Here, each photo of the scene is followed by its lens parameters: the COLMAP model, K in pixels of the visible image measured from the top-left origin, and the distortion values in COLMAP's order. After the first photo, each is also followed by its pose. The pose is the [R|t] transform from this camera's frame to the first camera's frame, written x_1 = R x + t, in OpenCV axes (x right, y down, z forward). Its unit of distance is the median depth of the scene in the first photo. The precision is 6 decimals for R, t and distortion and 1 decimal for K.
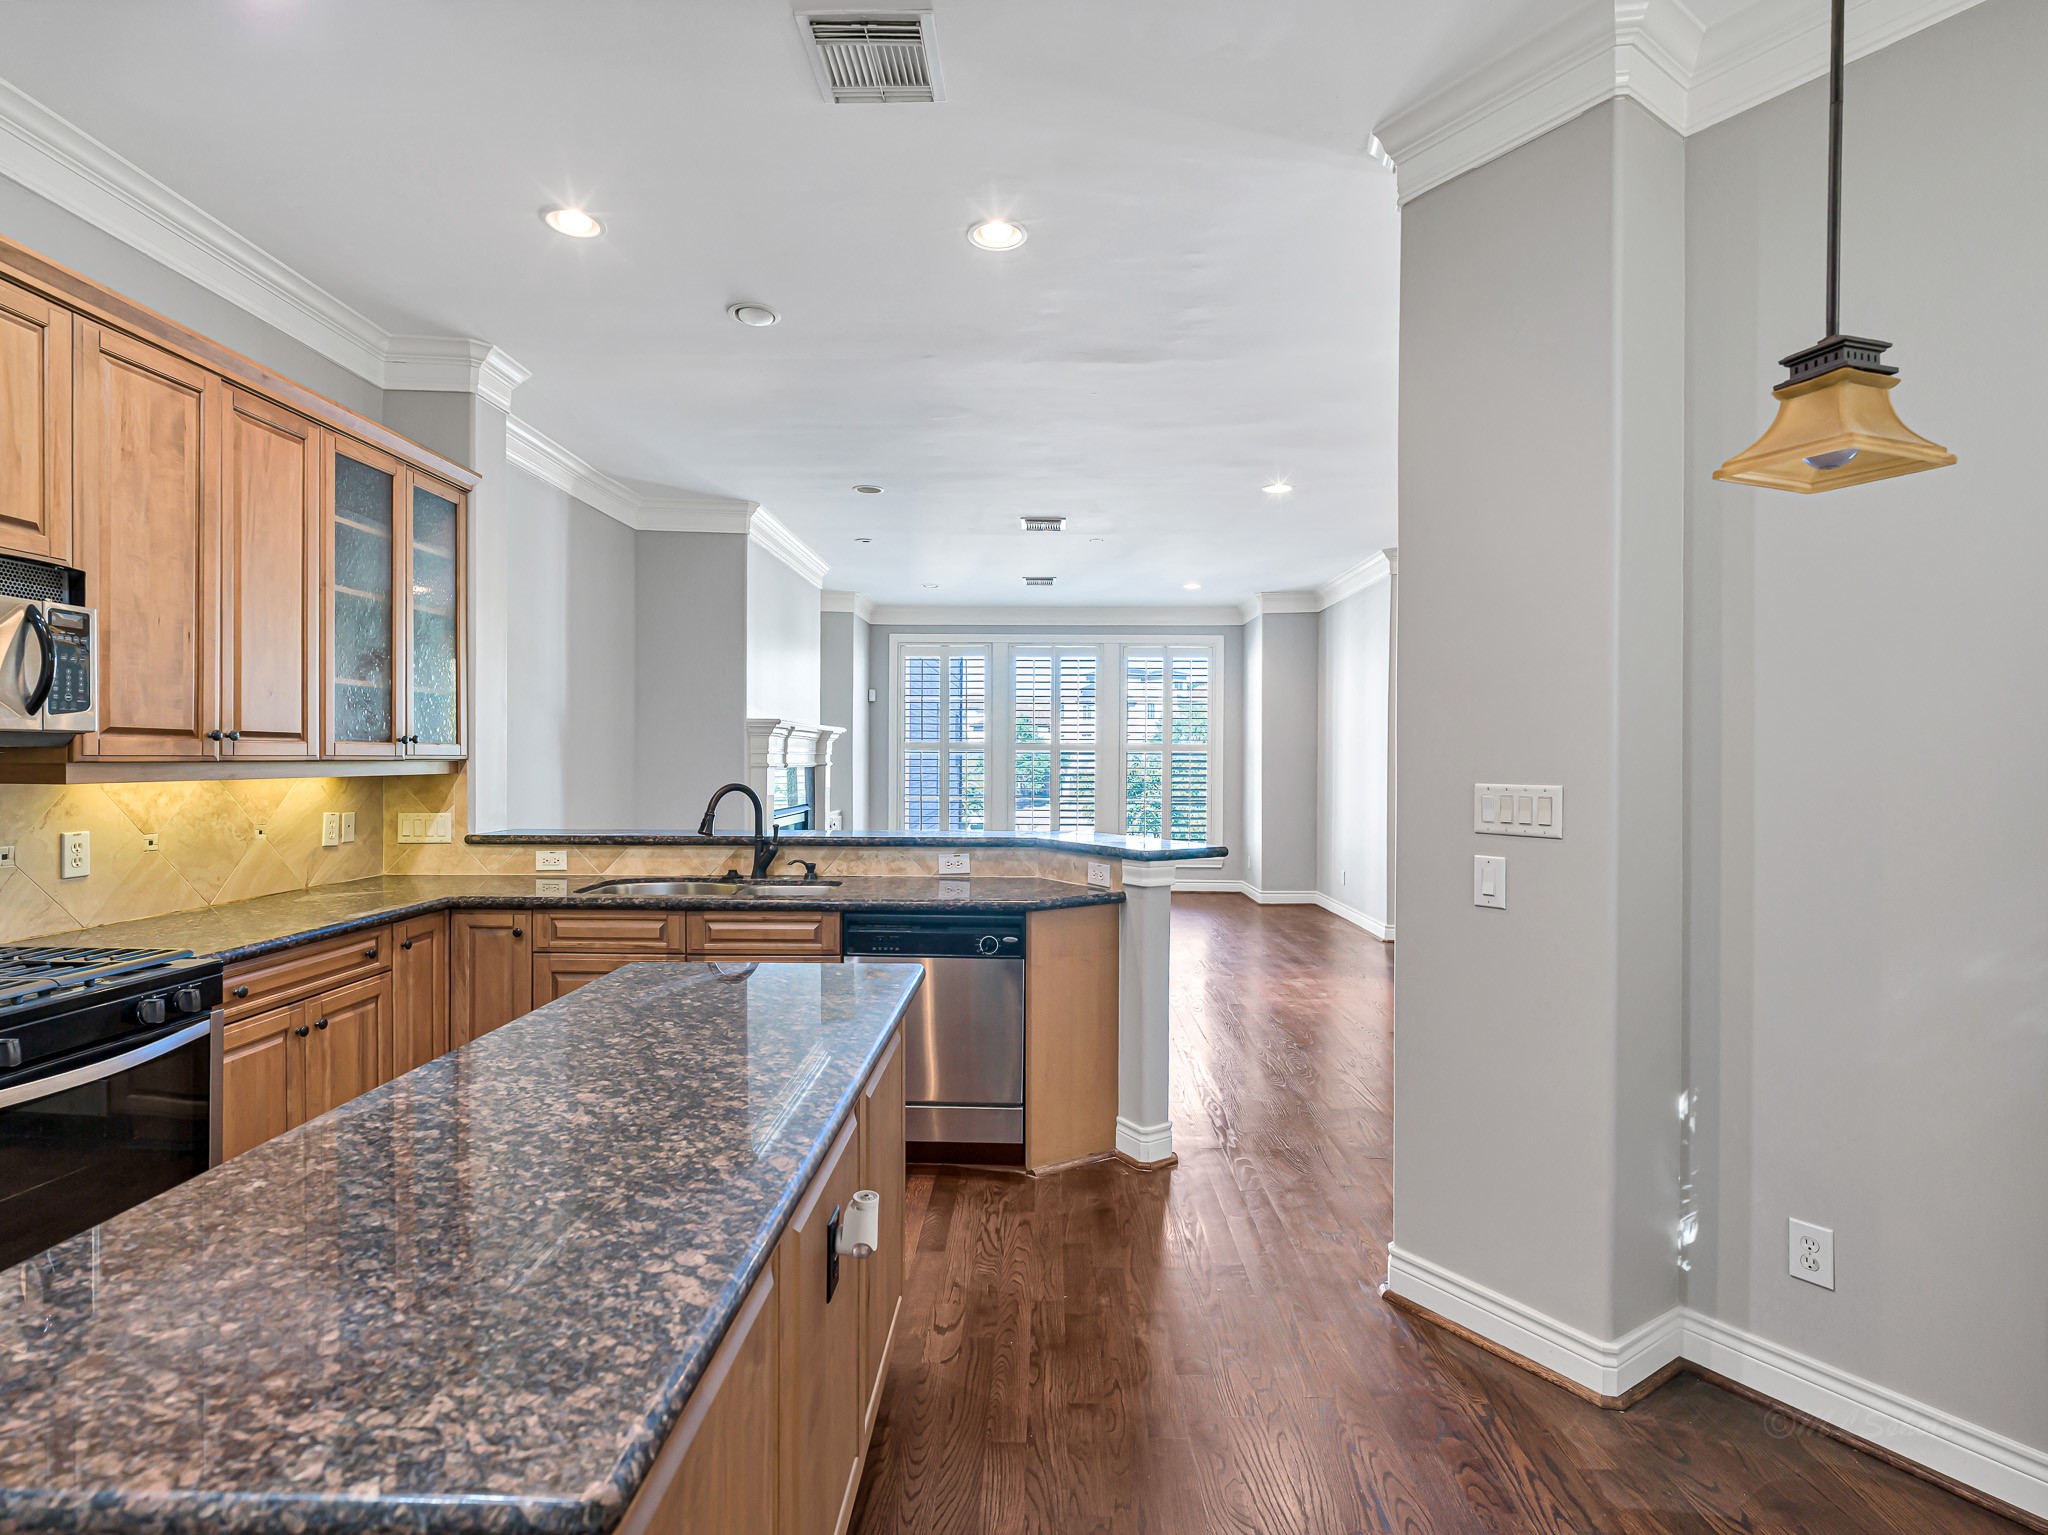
lens RADIAL K [[1080.3, 0, 1024.0], [0, 1080.3, 767.5], [0, 0, 1]] dist [-0.001682, -0.000734]
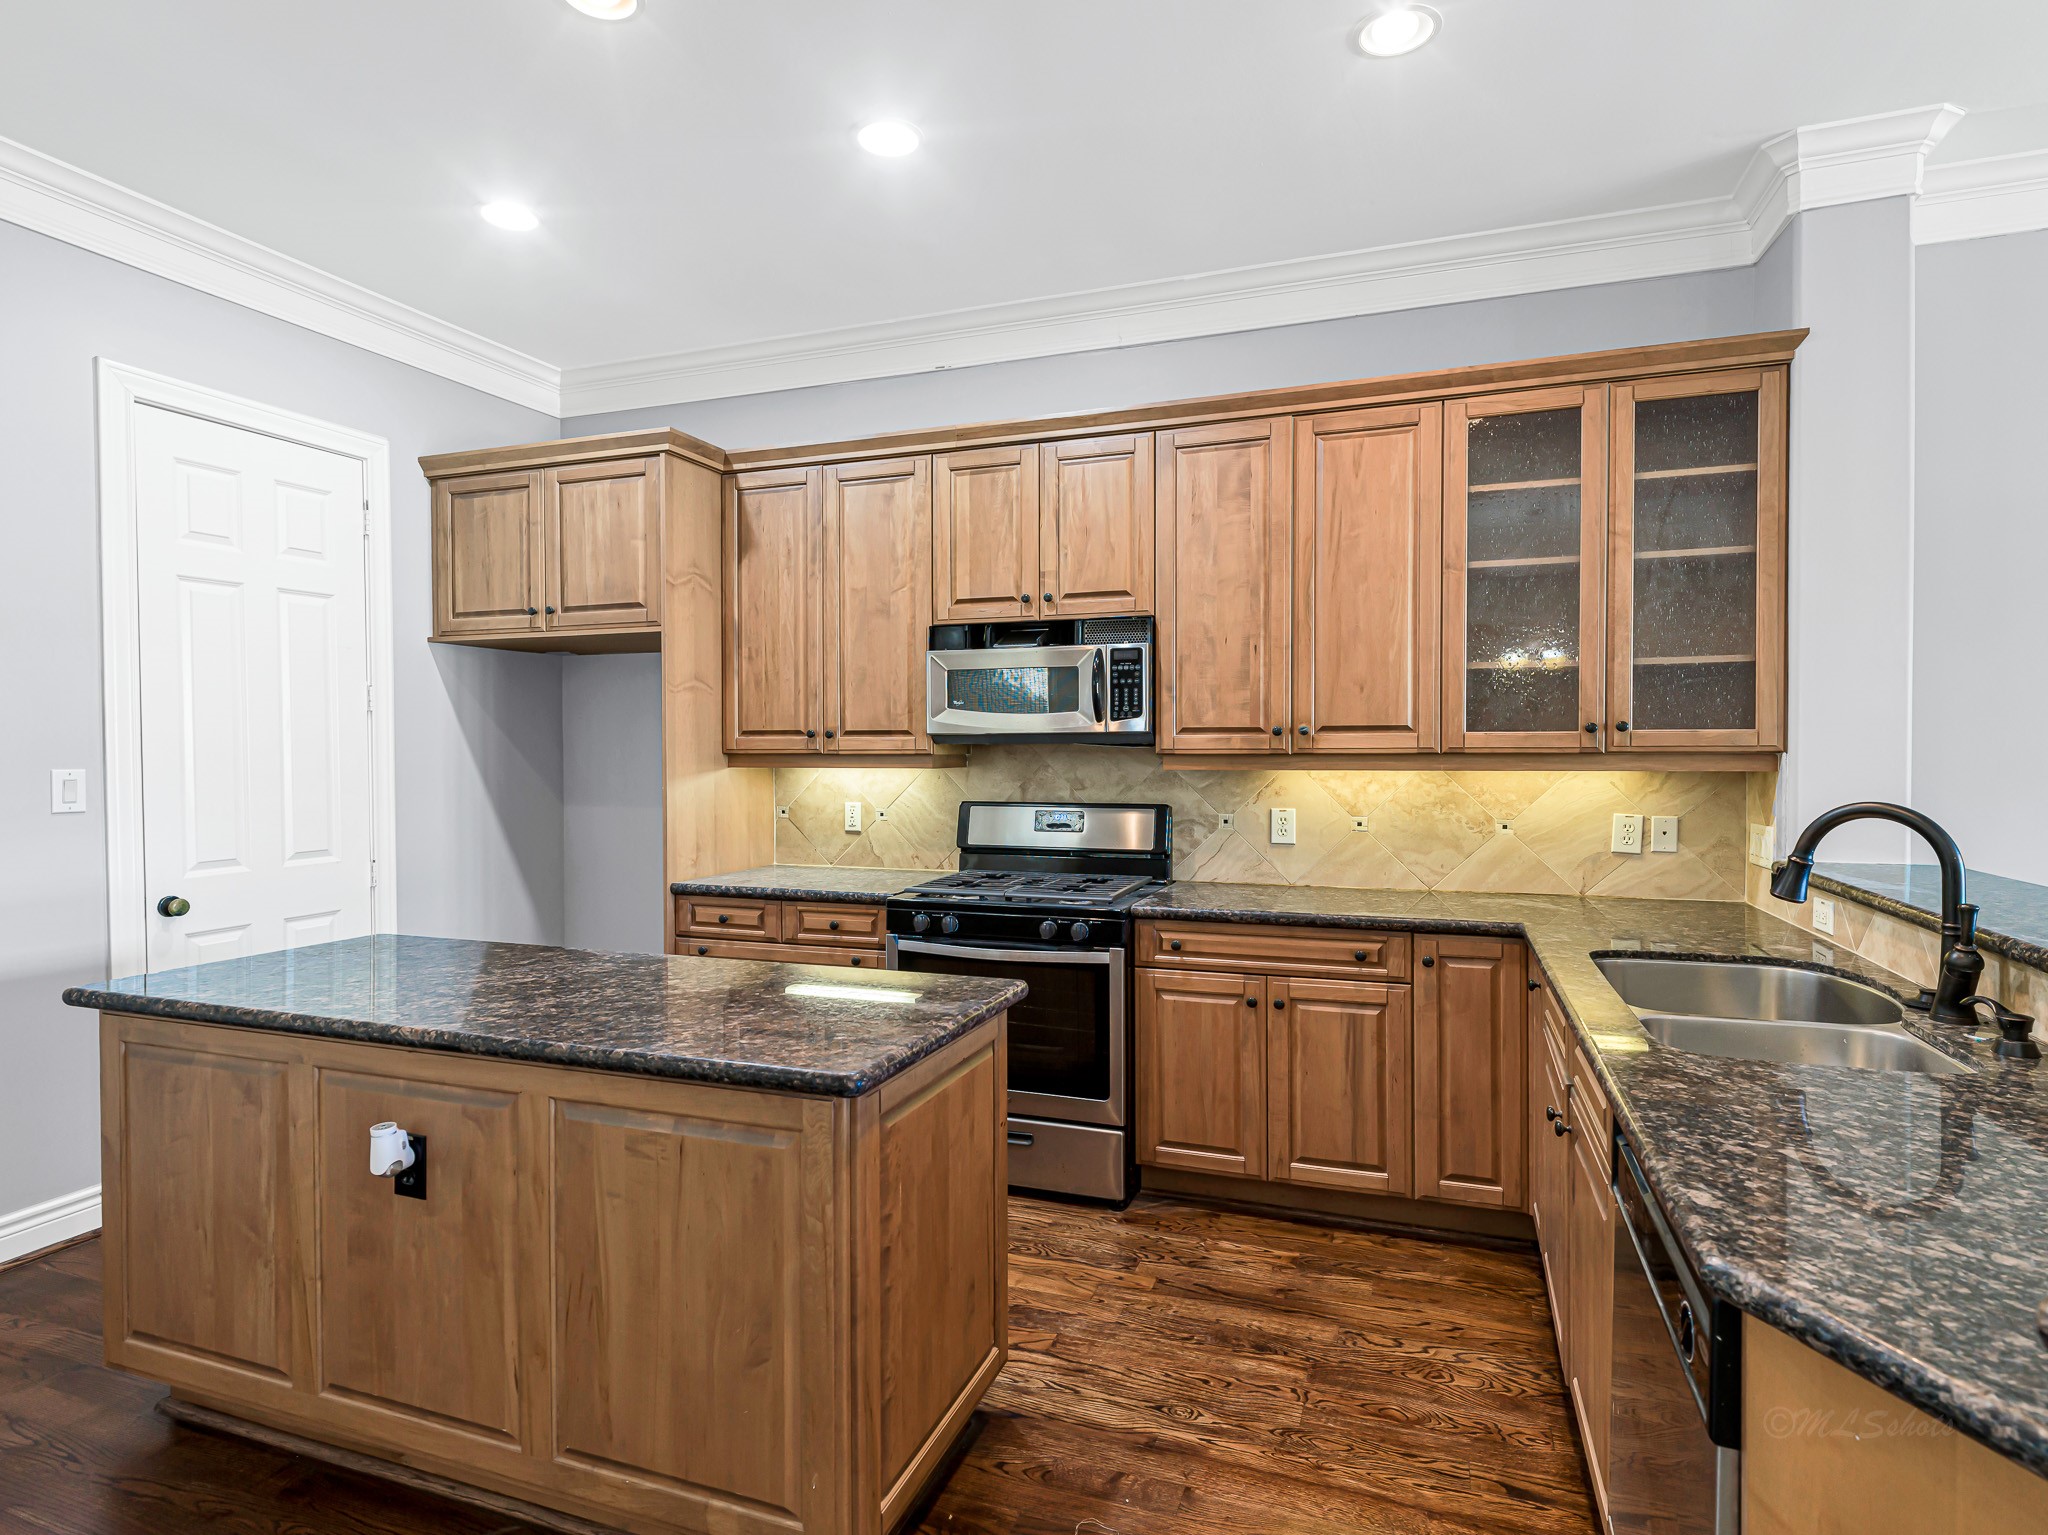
lens RADIAL K [[1025.6, 0, 1024.0], [0, 1025.6, 767.5], [0, 0, 1]] dist [-0.000918, -0.000289]
pose [[-0.303389, 0.013792, -0.952767, 0.330351], [-0.006619, 0.999841, 0.016581, -0.006455], [0.952844, 0.011337, -0.303249, 0.942498]]
